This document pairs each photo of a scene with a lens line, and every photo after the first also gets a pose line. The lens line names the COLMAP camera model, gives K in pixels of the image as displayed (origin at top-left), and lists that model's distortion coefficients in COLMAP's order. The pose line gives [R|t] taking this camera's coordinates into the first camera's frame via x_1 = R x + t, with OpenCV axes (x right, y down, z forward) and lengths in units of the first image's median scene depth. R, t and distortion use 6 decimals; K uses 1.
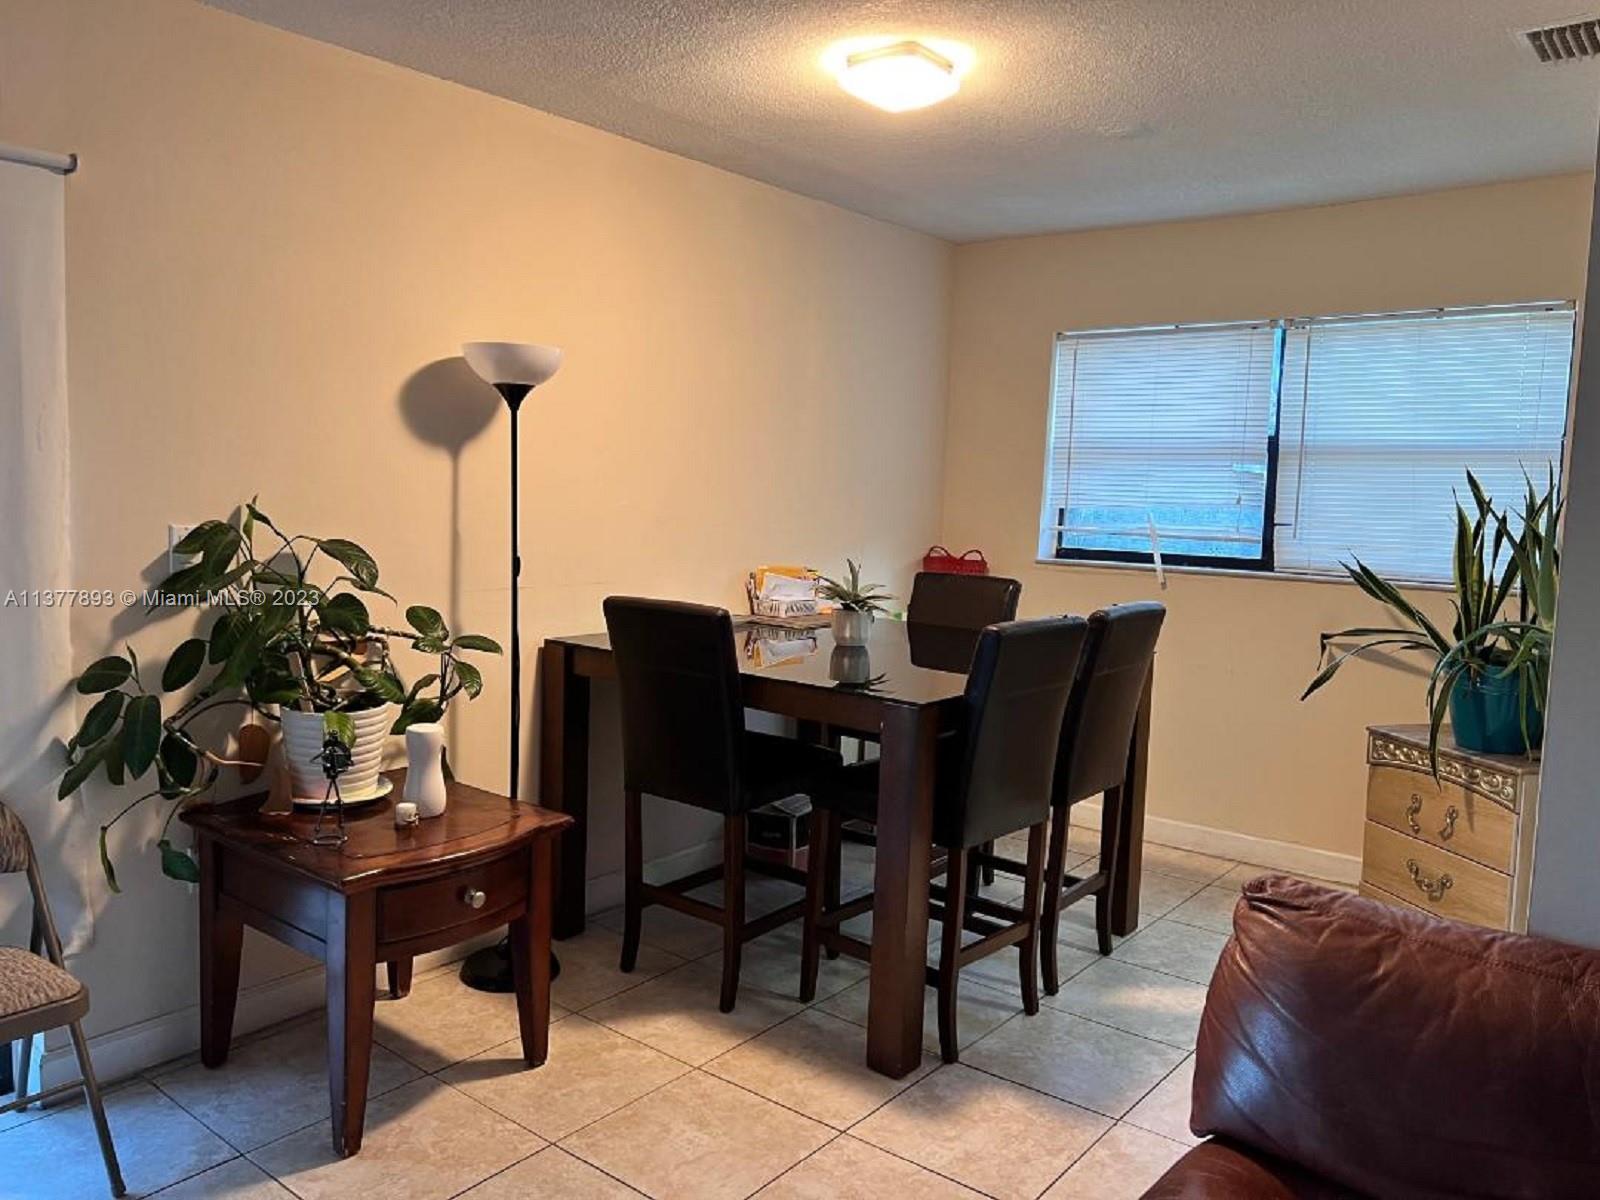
lens RADIAL K [[1178.0, 0, 816.6], [0, 1178.0, 600.7], [0, 0, 1]] dist [-0.003865, -0.015302]
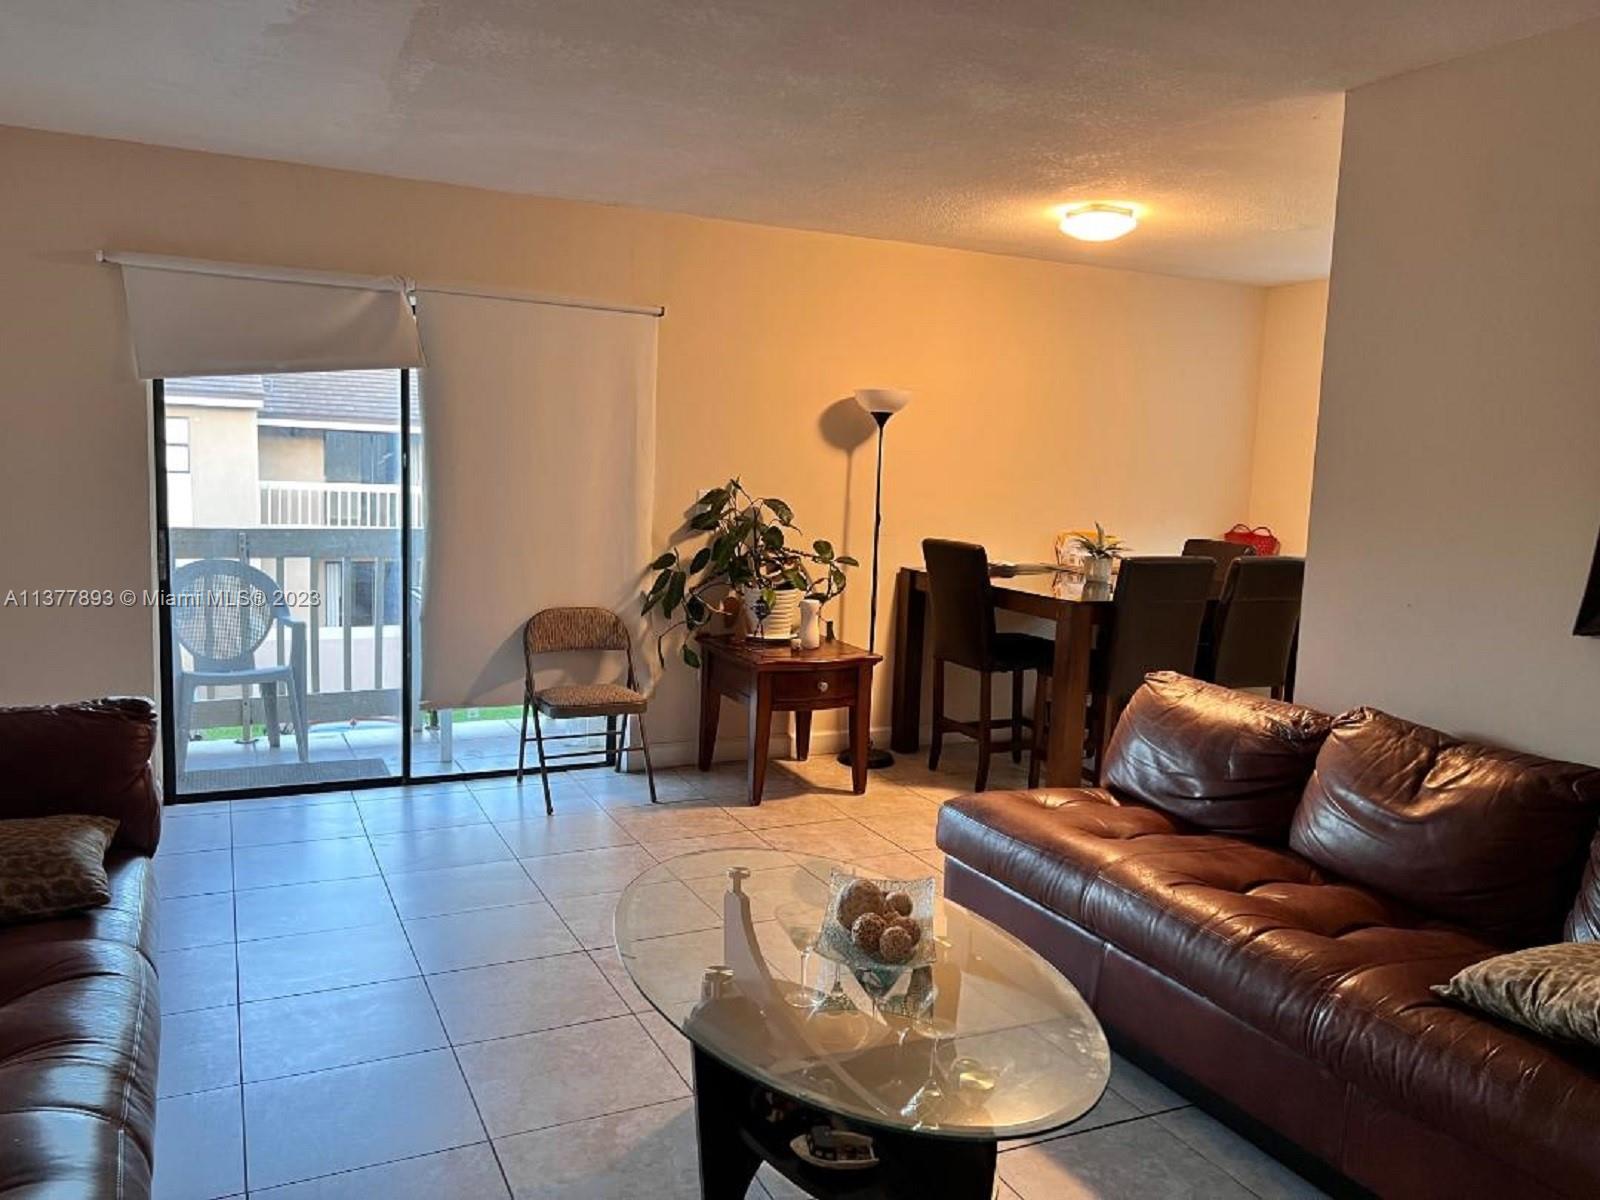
lens RADIAL K [[1178.0, 0, 794.8], [0, 1178.0, 603.2], [0, 0, 1]] dist [-0.003865, -0.015302]
pose [[0.890624, 0.054406, -0.451474, 0.479235], [-0.052871, 0.998473, 0.016025, 0.081416], [0.451656, 0.009598, 0.892140, -0.663617]]
